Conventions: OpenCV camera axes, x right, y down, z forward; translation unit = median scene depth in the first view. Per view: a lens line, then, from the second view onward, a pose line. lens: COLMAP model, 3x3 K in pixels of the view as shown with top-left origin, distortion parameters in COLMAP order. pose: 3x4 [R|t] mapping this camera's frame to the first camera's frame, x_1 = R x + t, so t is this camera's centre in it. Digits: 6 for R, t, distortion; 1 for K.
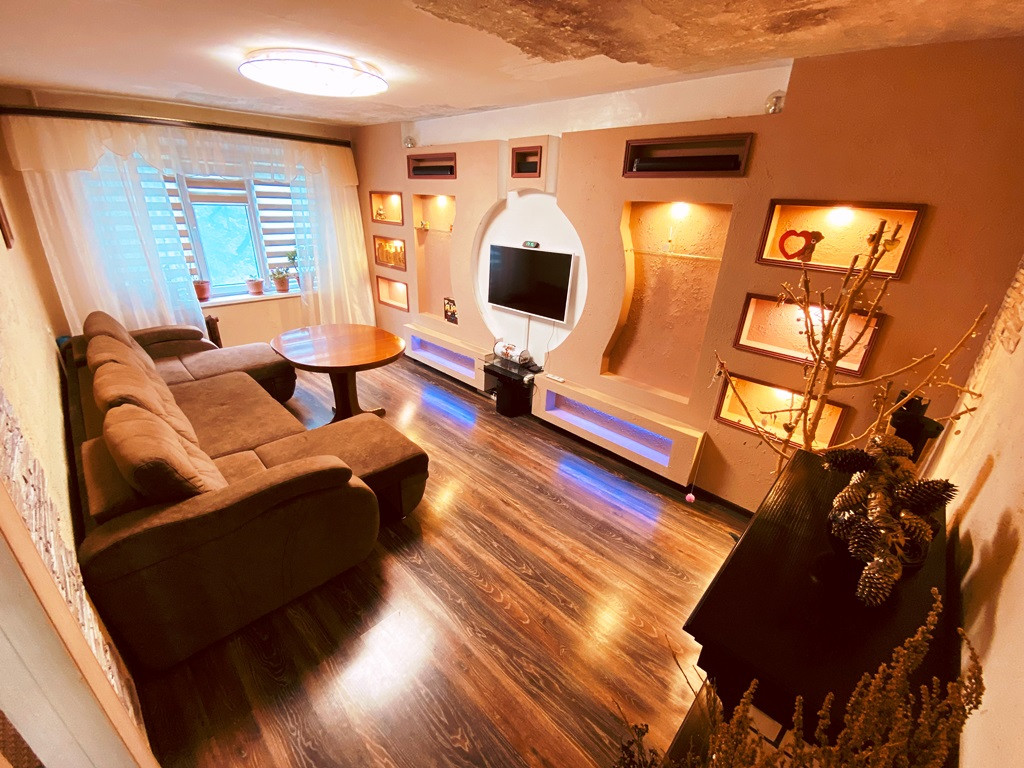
lens RADIAL K [[423.2, 0, 511.9], [0, 423.2, 405.2], [0, 0, 1]] dist [0.012864, -0.021131]
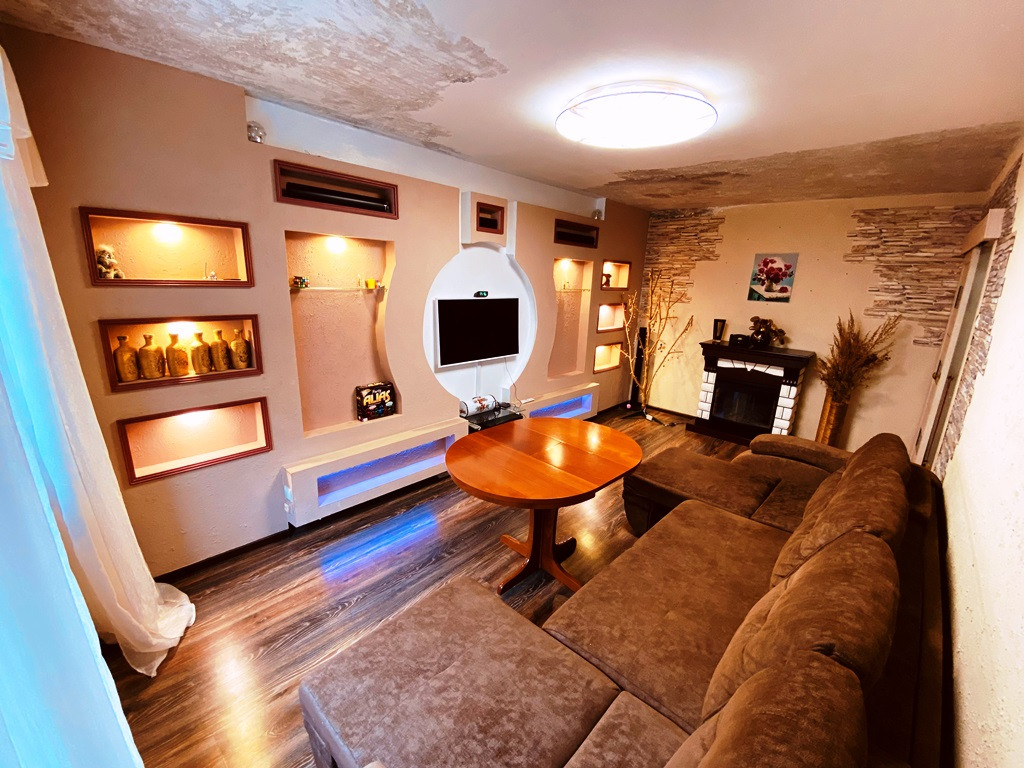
lens RADIAL K [[418.1, 0, 511.5], [0, 418.1, 380.7], [0, 0, 1]] dist [0.015157, -0.020577]
pose [[-0.028679, -0.289893, 0.956629, -0.965385], [0.378429, 0.882640, 0.278816, -0.444469], [-0.925186, 0.370012, 0.084391, 0.919244]]
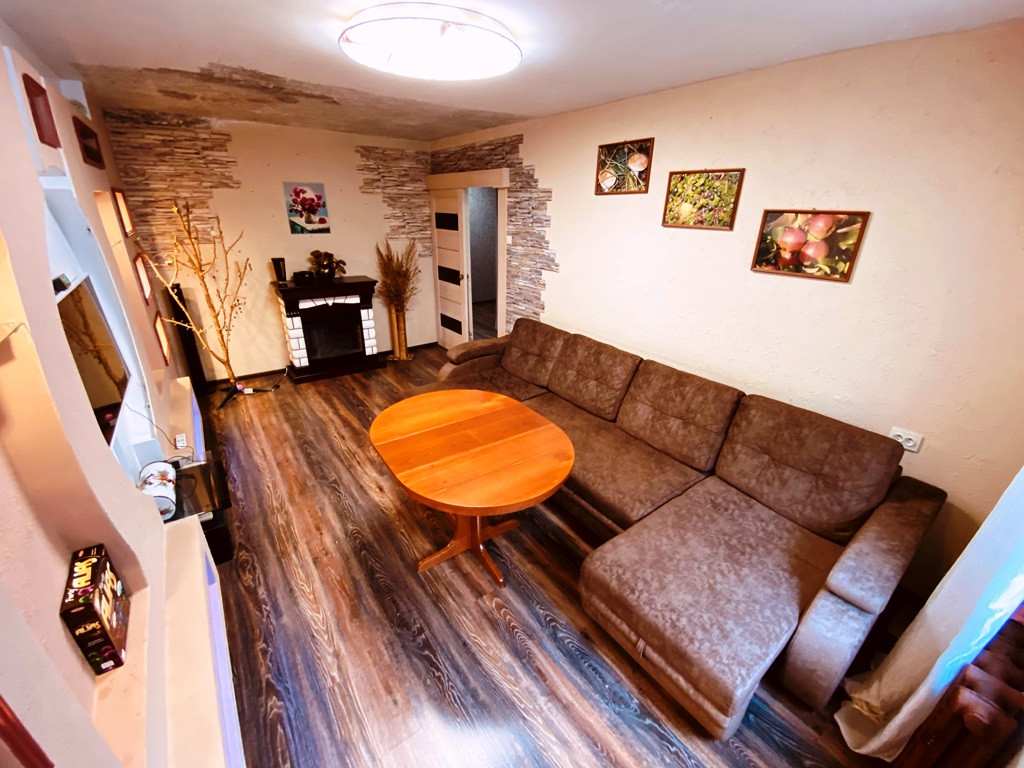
lens RADIAL K [[418.1, 0, 511.5], [0, 418.1, 380.7], [0, 0, 1]] dist [0.015157, -0.020577]
pose [[-0.985831, -0.123587, 0.113413, -0.501806], [-0.001025, 0.680555, 0.732697, -0.637439], [-0.167736, 0.722199, -0.671039, 1.293720]]
